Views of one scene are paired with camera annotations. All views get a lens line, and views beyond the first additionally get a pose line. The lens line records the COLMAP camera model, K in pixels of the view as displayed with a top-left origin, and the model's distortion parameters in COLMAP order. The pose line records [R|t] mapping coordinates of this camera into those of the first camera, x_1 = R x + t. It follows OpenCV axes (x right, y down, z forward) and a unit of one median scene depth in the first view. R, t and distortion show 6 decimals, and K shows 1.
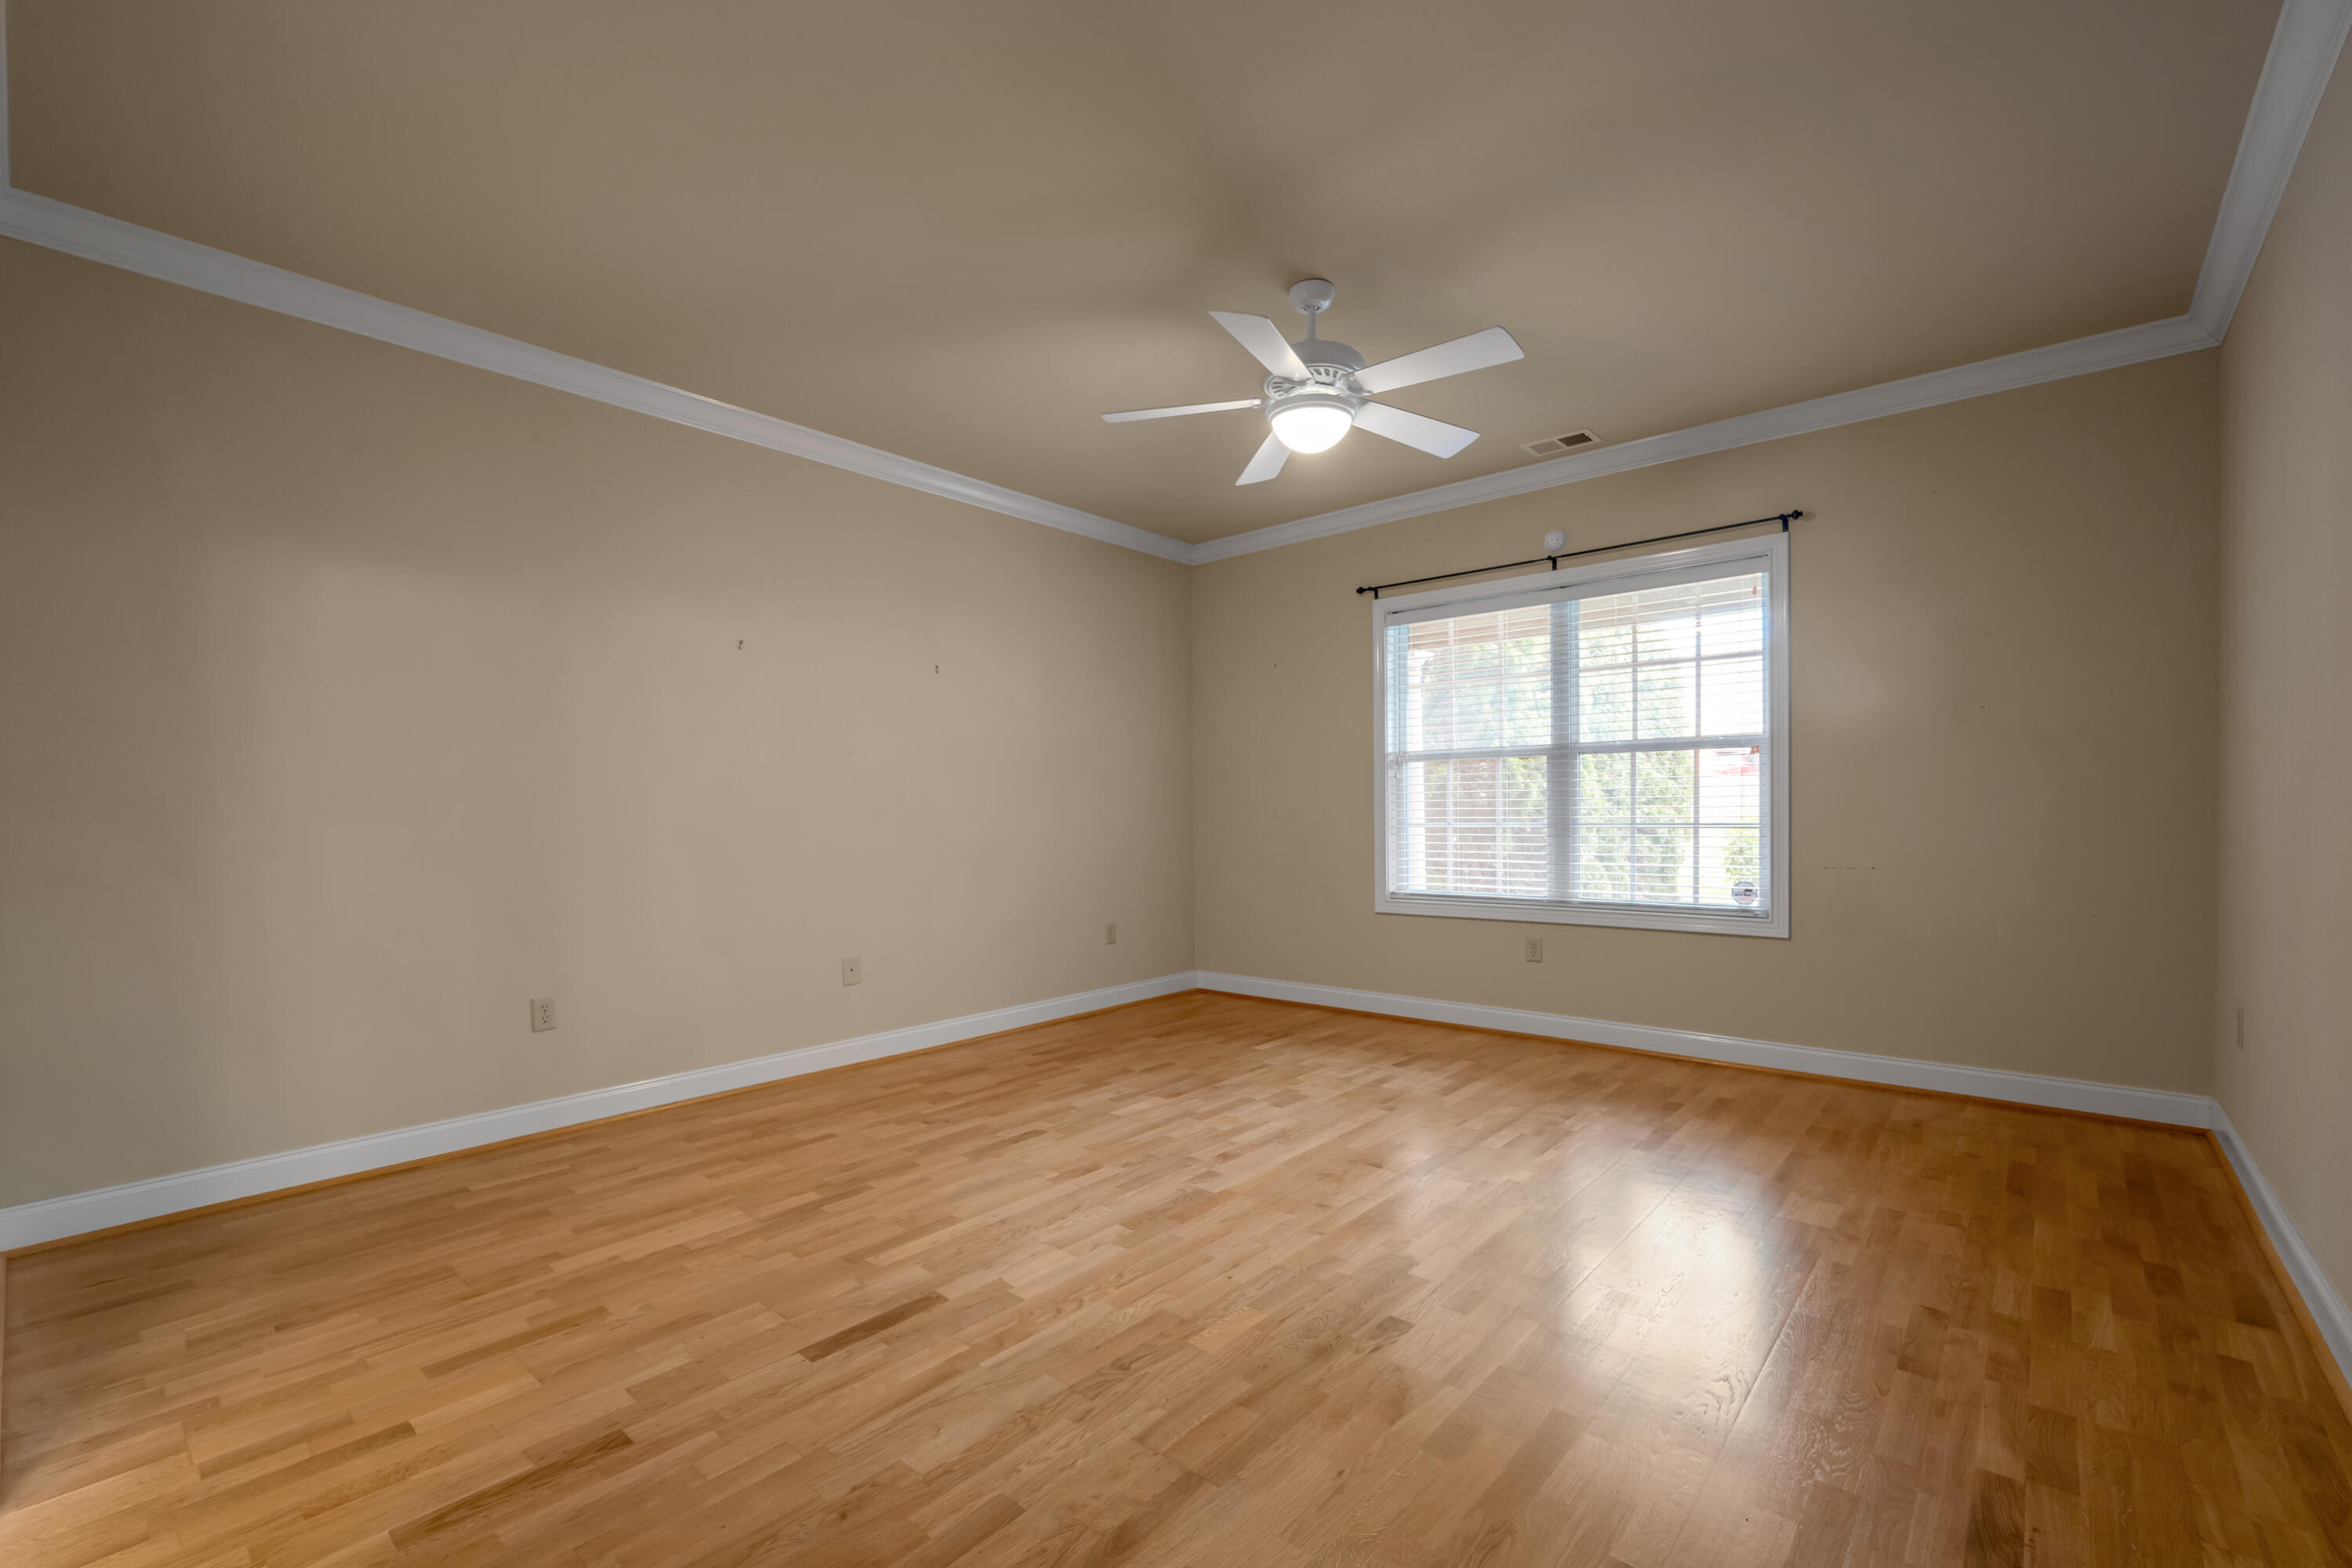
lens RADIAL K [[976.6, 0, 1180.0], [0, 976.6, 795.1], [0, 0, 1]] dist [-0.001870, -0.000041]
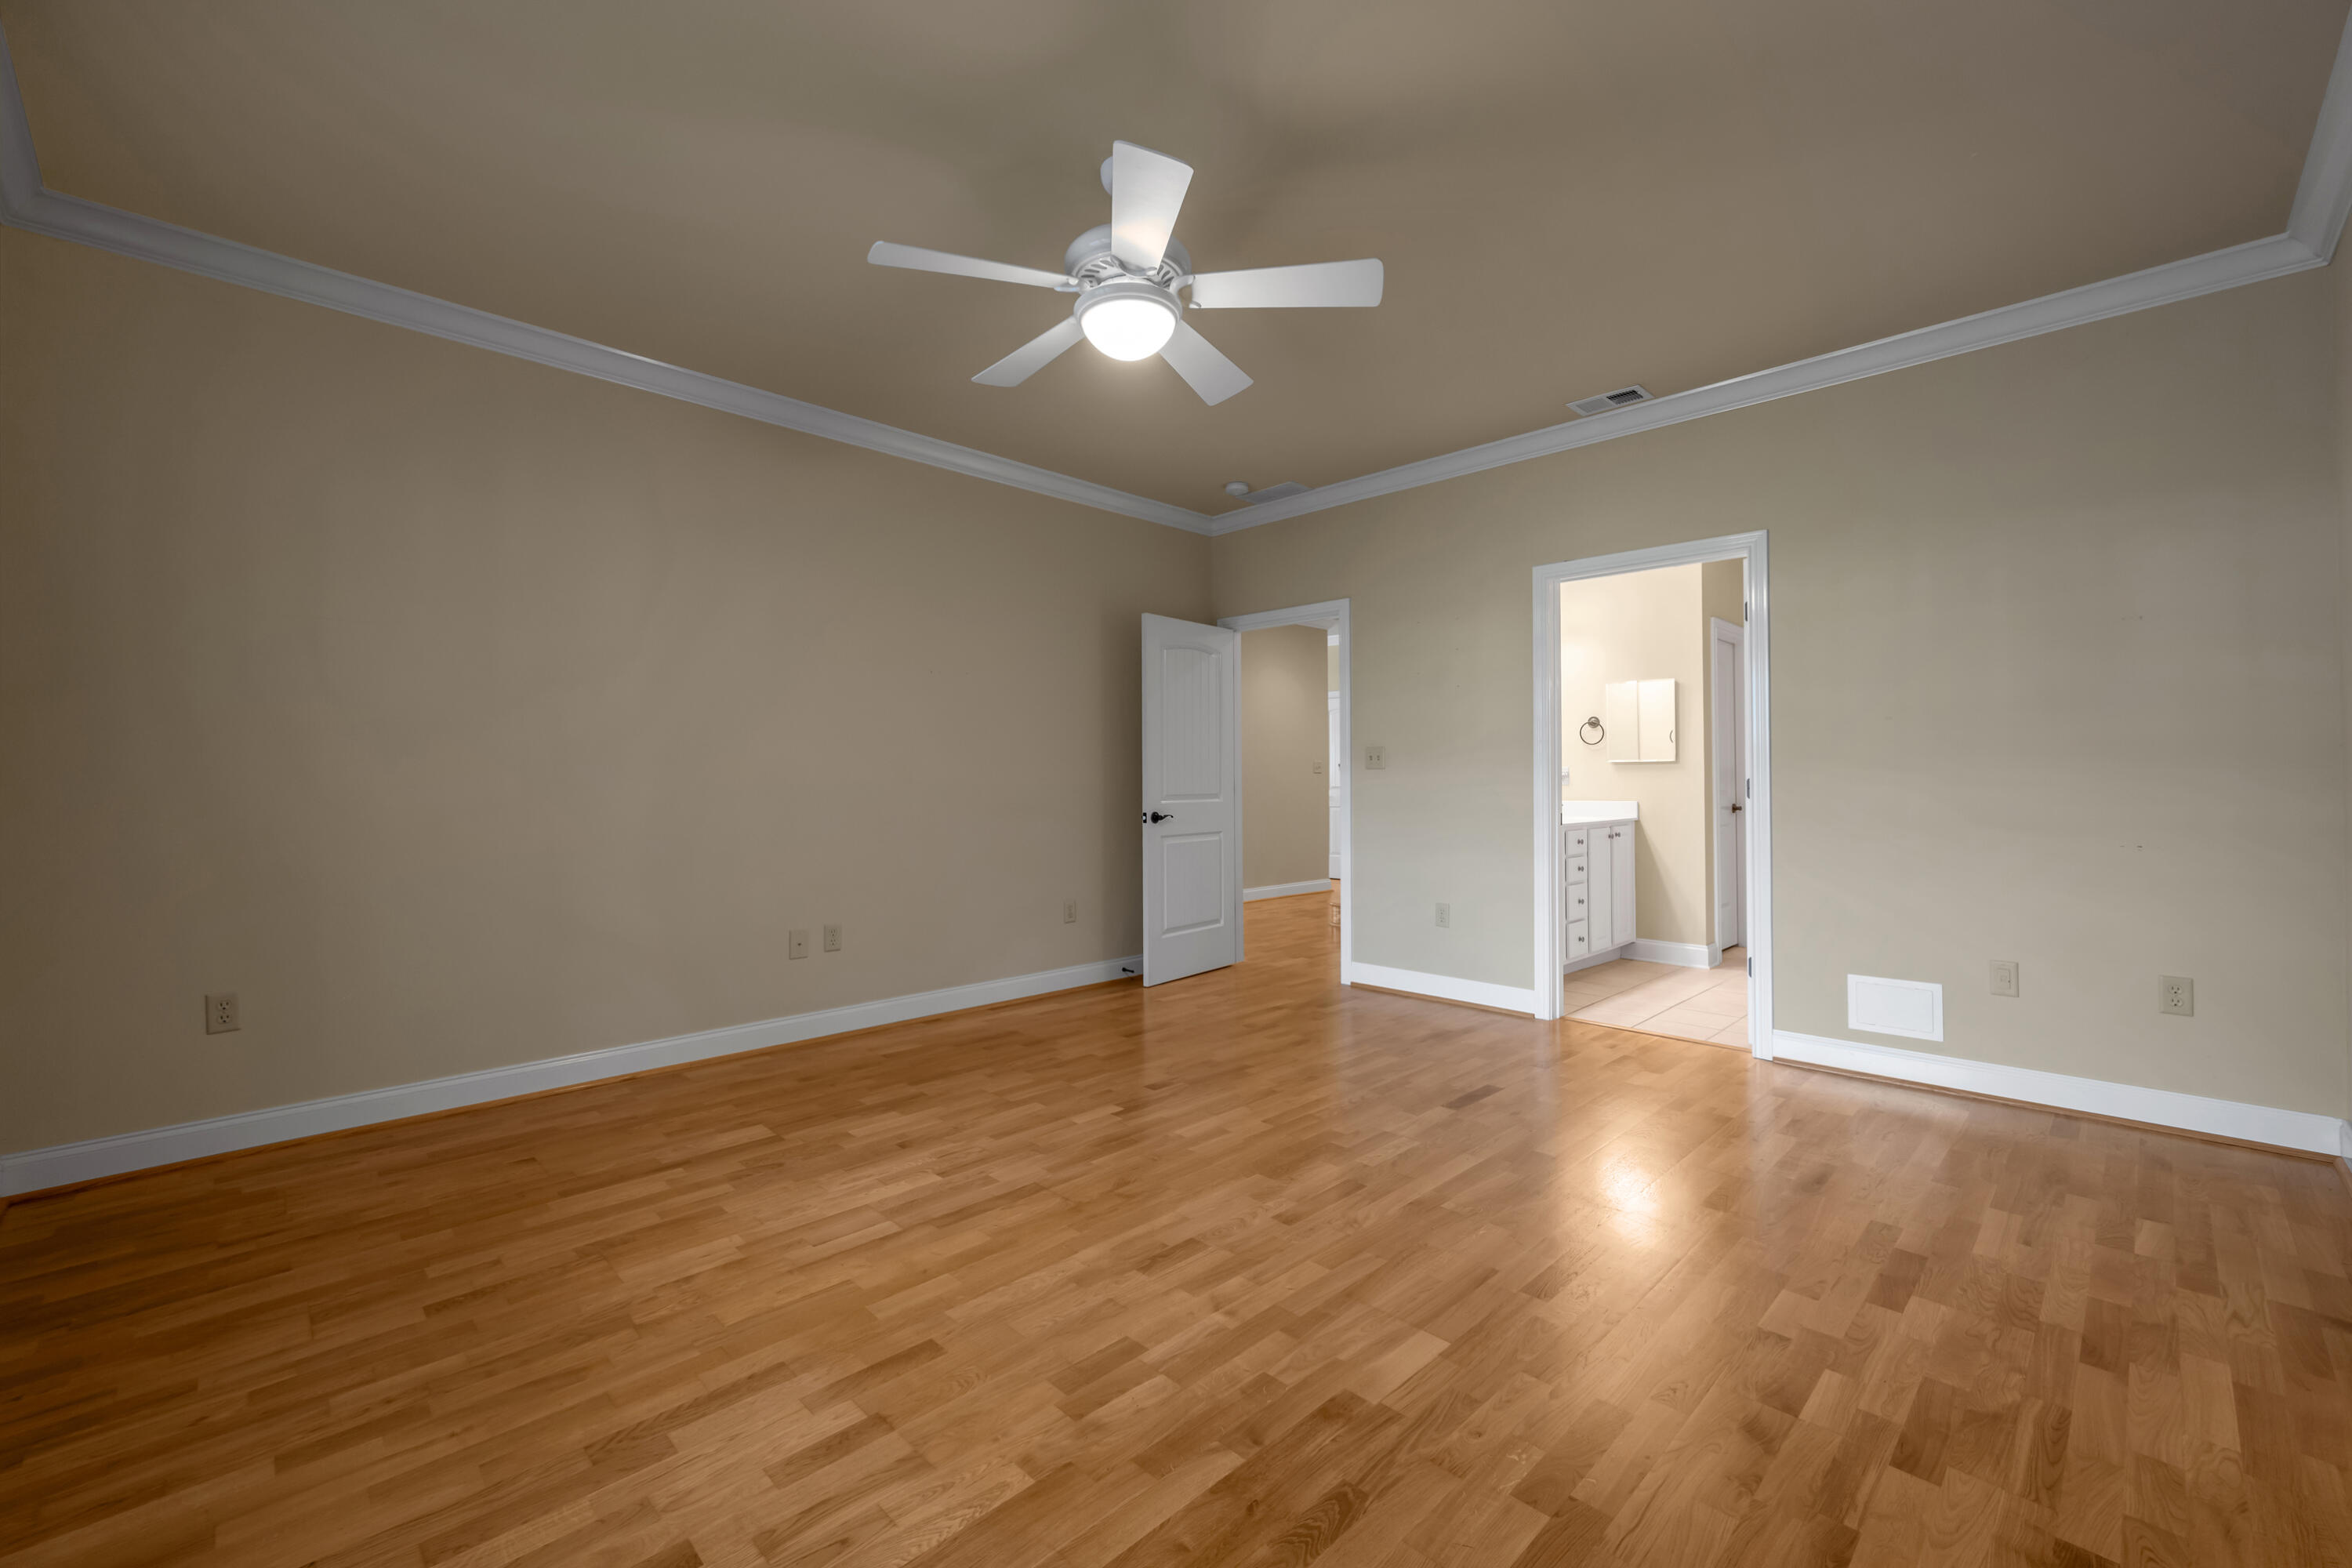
lens RADIAL K [[976.6, 0, 1190.9], [0, 976.6, 769.4], [0, 0, 1]] dist [-0.001870, -0.000041]
pose [[-0.998504, 0.012813, 0.053157, 0.034462], [0.011365, 0.999558, -0.027471, 0.023586], [-0.053485, -0.026825, -0.998208, 1.473592]]
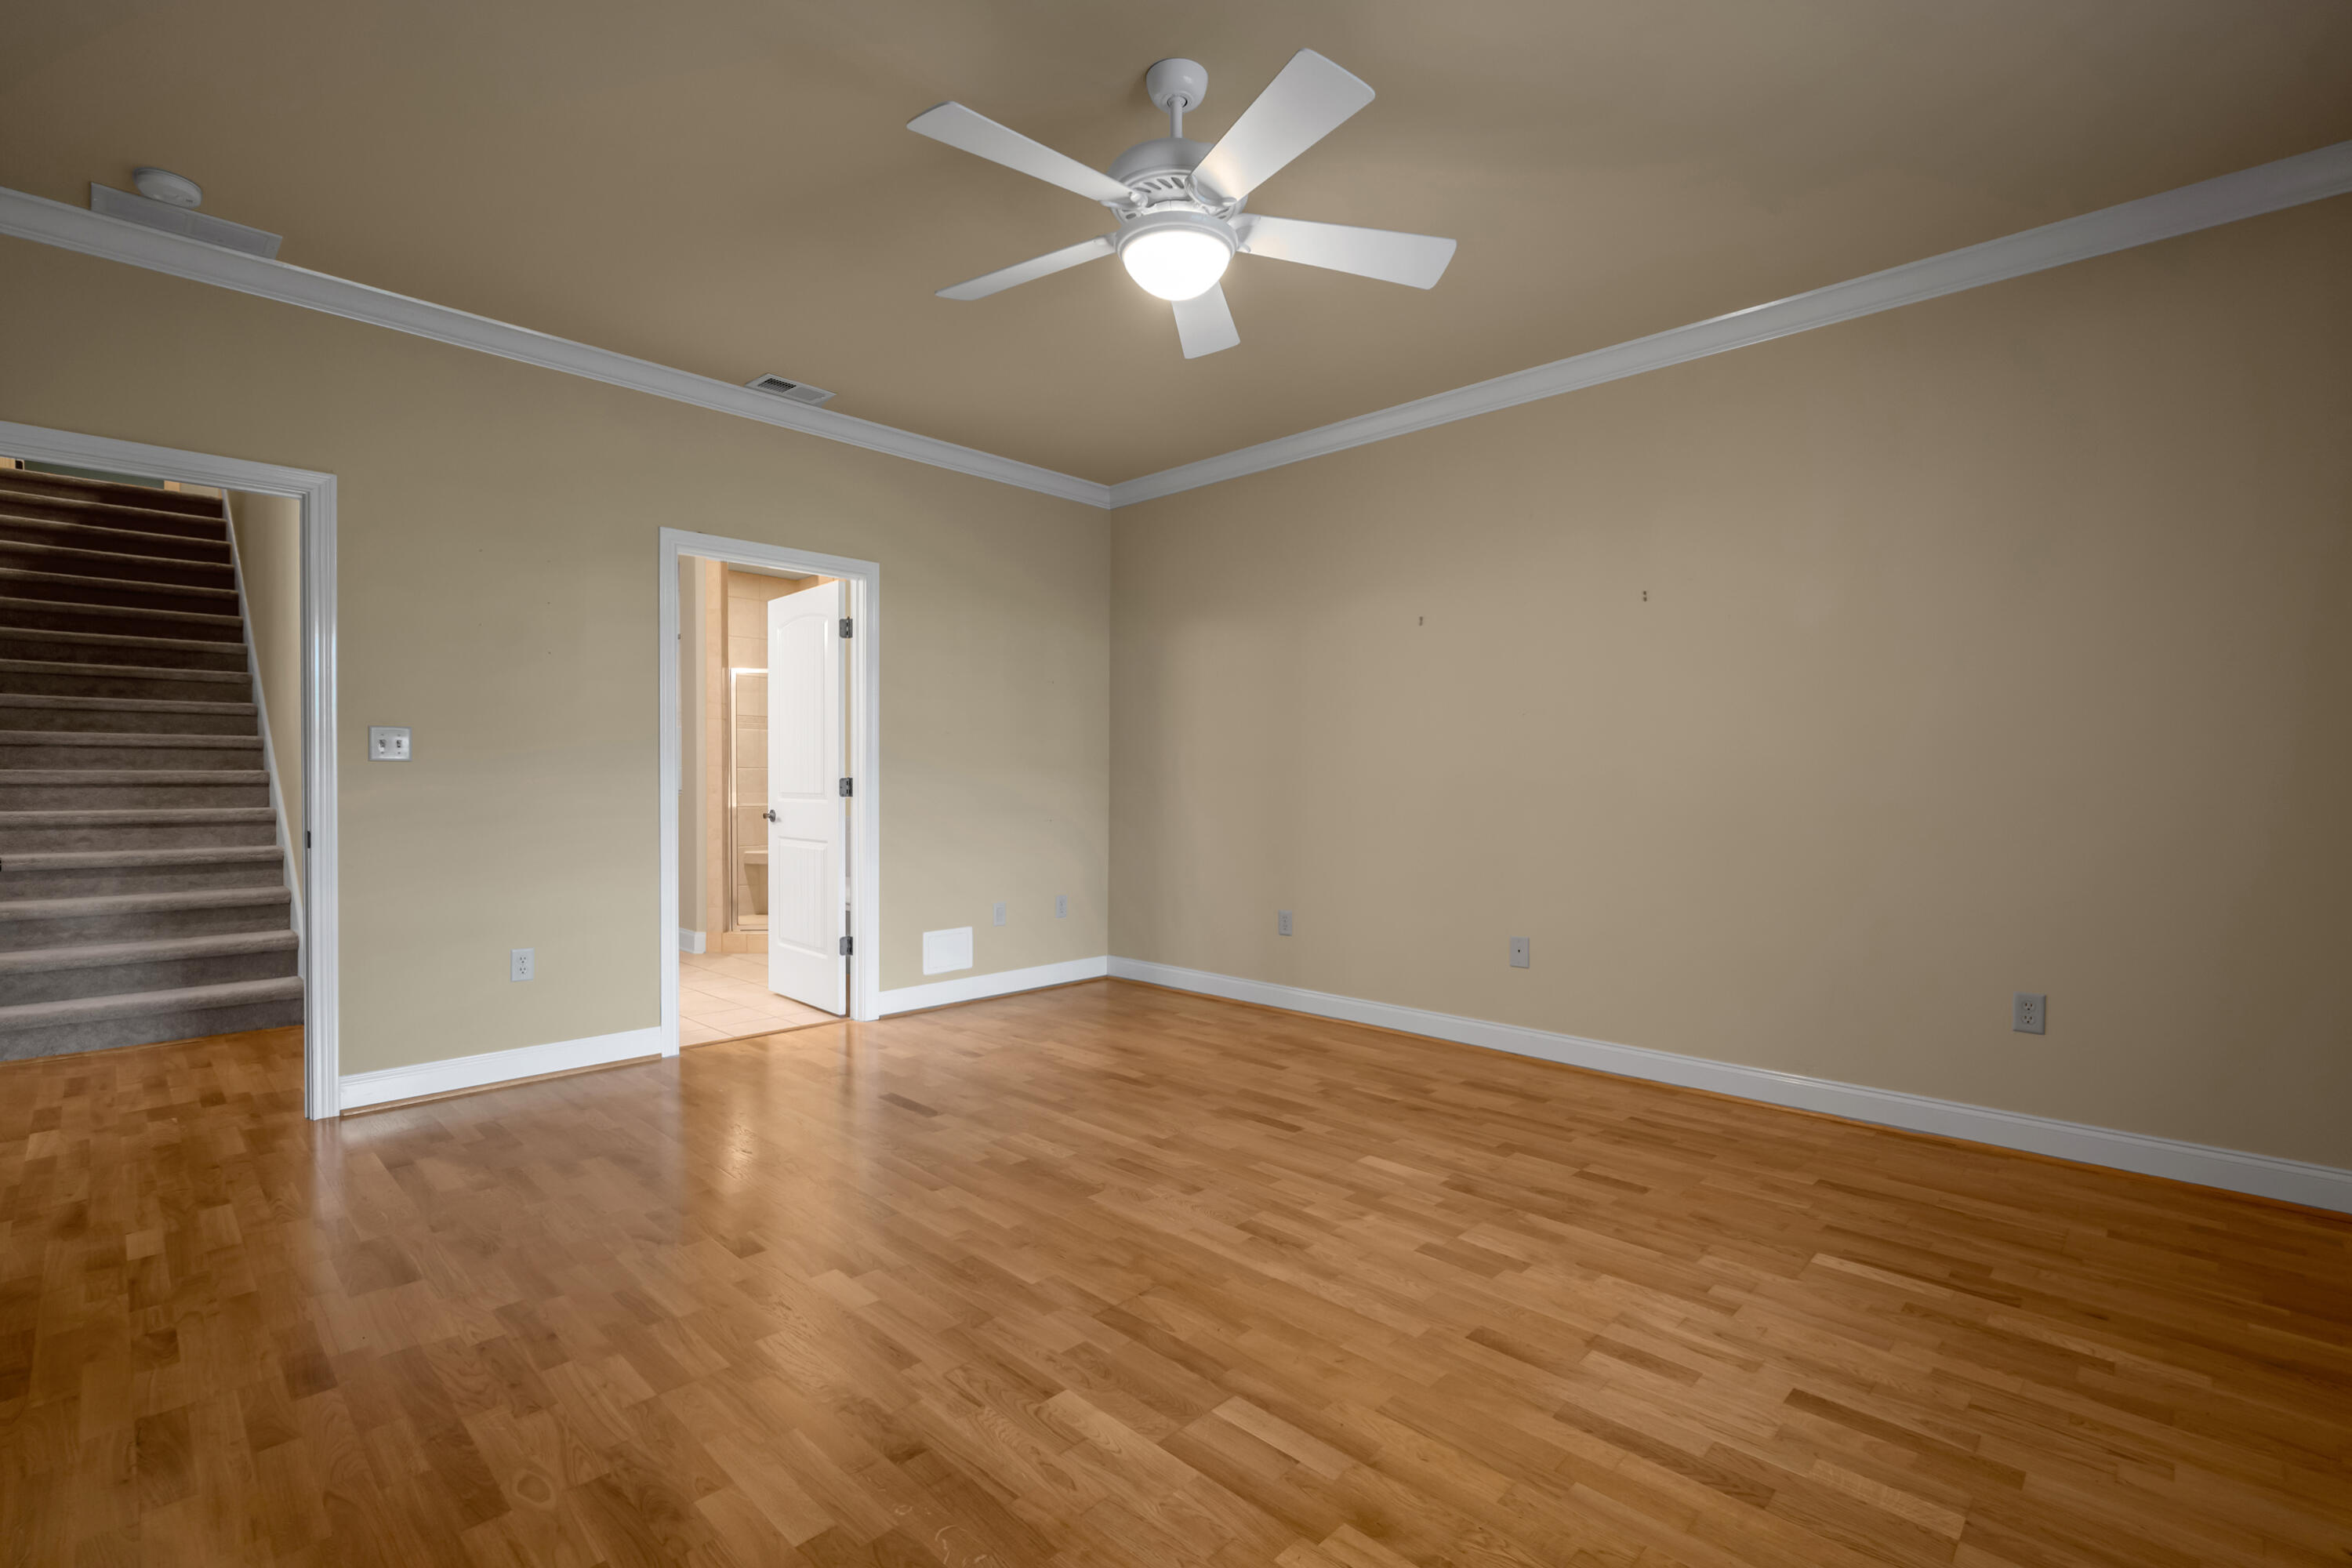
lens RADIAL K [[1044.8, 0, 1194.1], [0, 1044.8, 783.8], [0, 0, 1]] dist [0.000231, 0.000258]
pose [[-0.030903, 0.012838, -0.999440, 0.746174], [0.012490, 0.999844, 0.012457, 0.008005], [0.999444, -0.012098, -0.031059, 0.843398]]
